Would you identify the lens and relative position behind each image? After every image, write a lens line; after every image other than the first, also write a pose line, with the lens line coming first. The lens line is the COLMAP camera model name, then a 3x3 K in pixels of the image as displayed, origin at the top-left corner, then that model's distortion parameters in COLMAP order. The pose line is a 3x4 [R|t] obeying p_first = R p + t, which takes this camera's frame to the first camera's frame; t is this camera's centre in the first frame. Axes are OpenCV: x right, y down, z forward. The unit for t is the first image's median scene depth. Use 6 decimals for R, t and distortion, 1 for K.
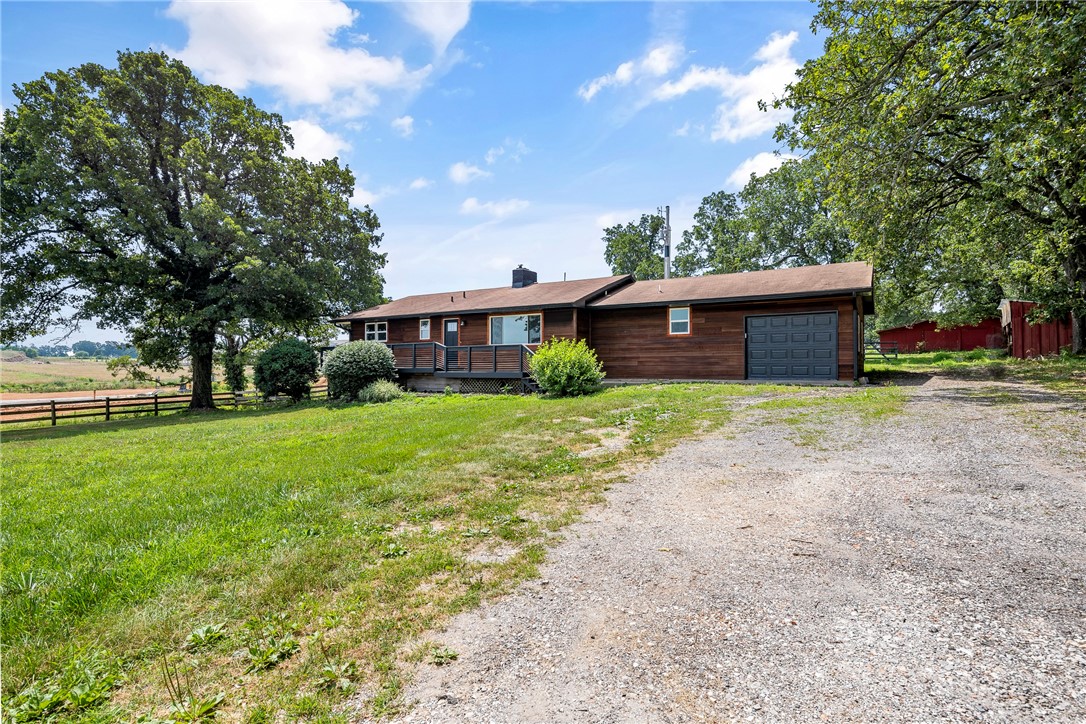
lens RADIAL K [[537.4, 0, 543.2], [0, 537.4, 364.0], [0, 0, 1]] dist [-0.006848, -0.000384]
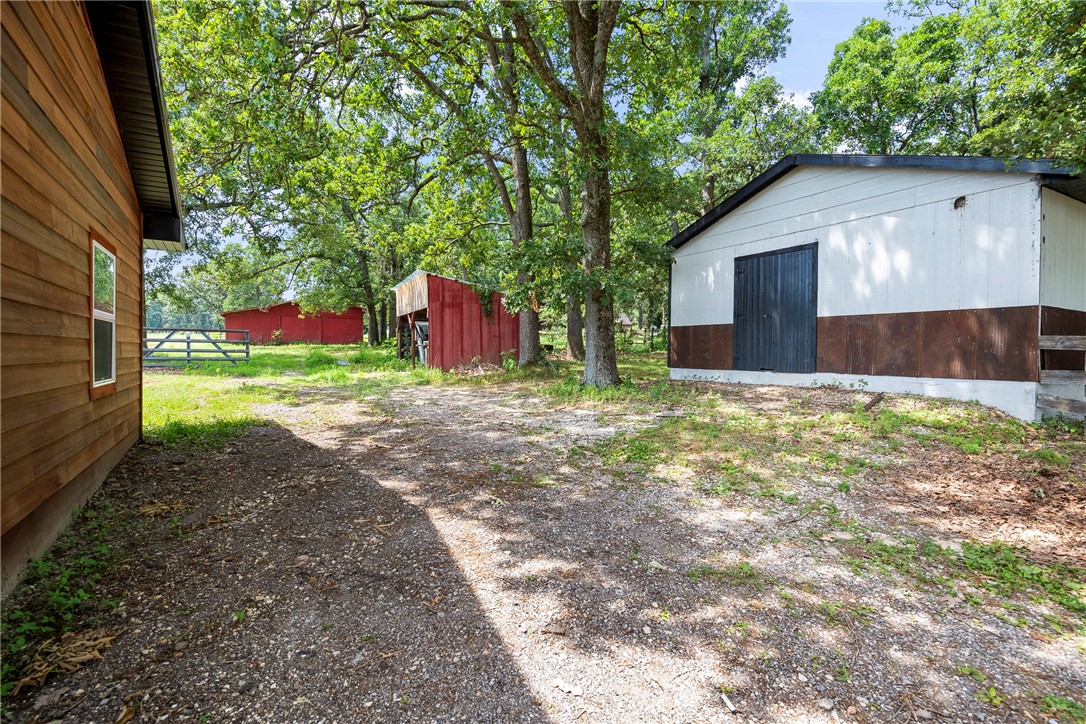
lens RADIAL K [[537.4, 0, 544.9], [0, 537.4, 359.0], [0, 0, 1]] dist [-0.006848, -0.000384]
pose [[0.461086, -0.013824, 0.887248, 0.391443], [-0.005468, 0.999815, 0.018420, -0.033880], [-0.887339, -0.013344, 0.460925, 0.603632]]
